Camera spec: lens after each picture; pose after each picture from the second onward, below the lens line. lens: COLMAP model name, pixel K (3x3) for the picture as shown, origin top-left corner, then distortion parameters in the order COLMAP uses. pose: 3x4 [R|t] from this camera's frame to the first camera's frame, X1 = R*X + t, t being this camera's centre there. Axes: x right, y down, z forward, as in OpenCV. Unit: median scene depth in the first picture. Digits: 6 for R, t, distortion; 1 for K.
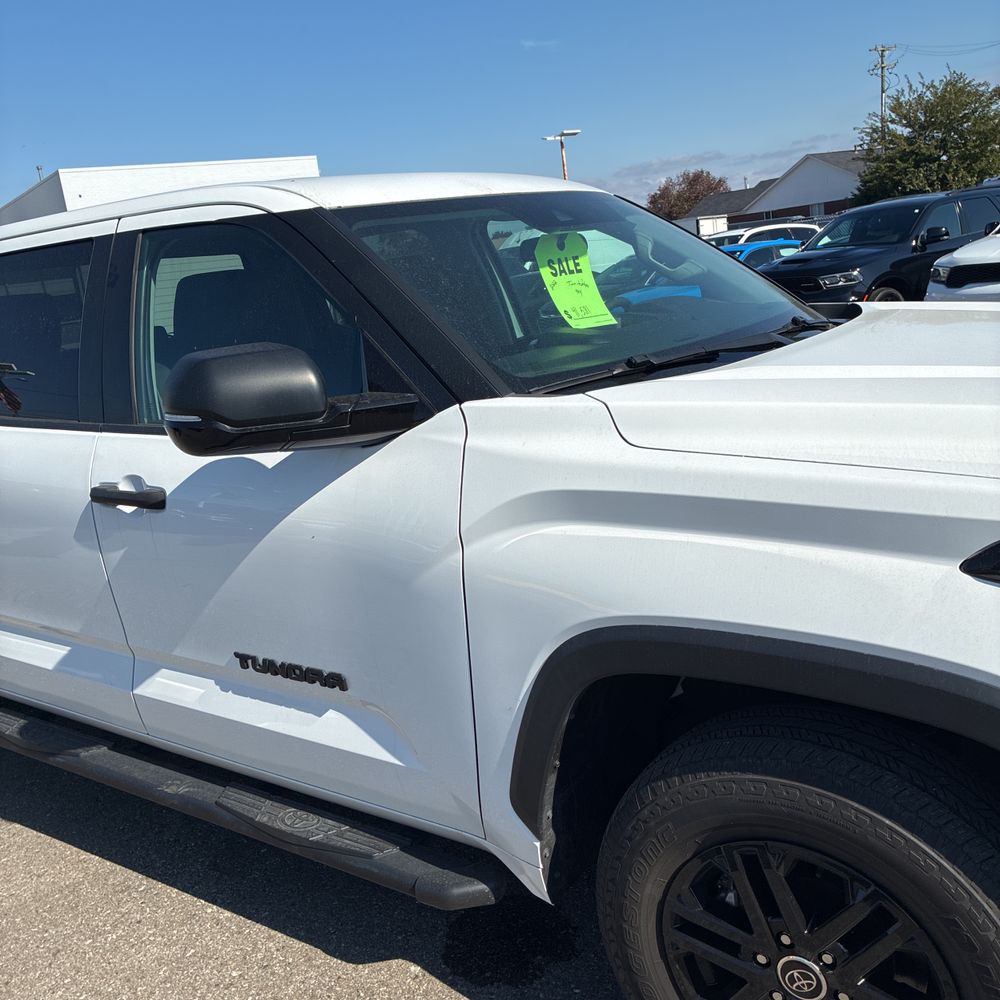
lens RADIAL K [[1011.9, 0, 495.6], [0, 1011.9, 499.1], [0, 0, 1]] dist [0.015295, 0.016692]
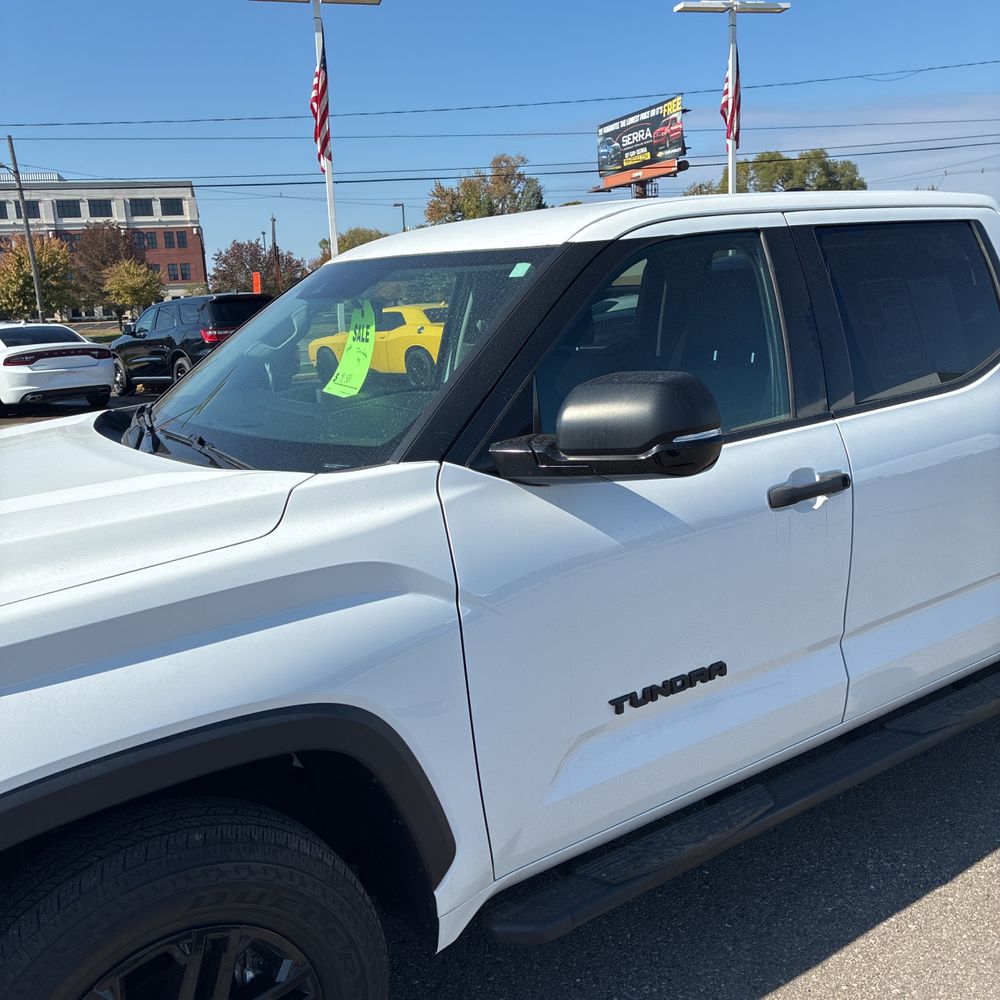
lens RADIAL K [[1007.8, 0, 500.2], [0, 1007.8, 519.0], [0, 0, 1]] dist [0.013097, 0.023396]
pose [[-0.347166, 0.345774, -0.871732, 1.134300], [-0.120853, 0.905300, 0.407219, -0.571666], [0.929984, 0.246724, -0.272501, 1.686808]]
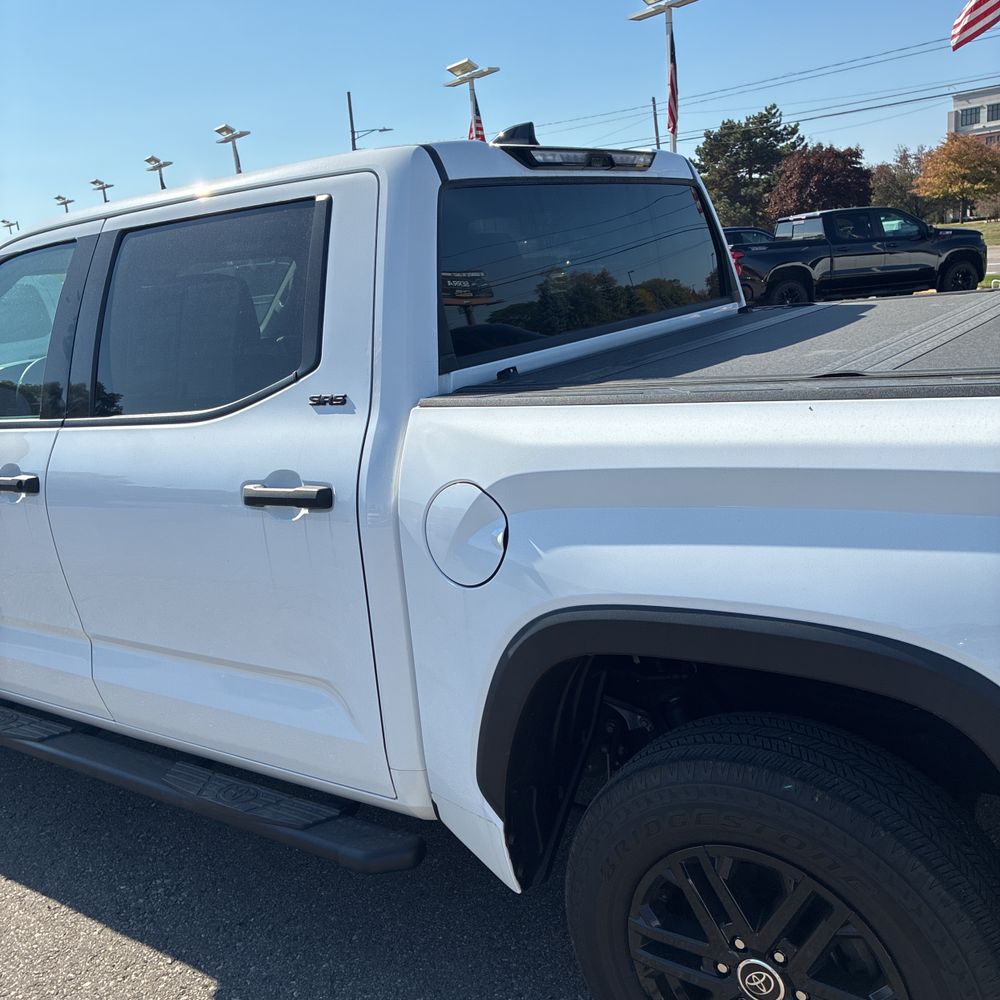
lens RADIAL K [[1015.6, 0, 499.6], [0, 1015.6, 495.7], [0, 0, 1]] dist [0.025380, -0.018454]
pose [[-0.976112, 0.210593, 0.053446, -0.499629], [0.212480, 0.873903, 0.437202, -0.596425], [0.045365, 0.438114, -0.897774, 2.775817]]
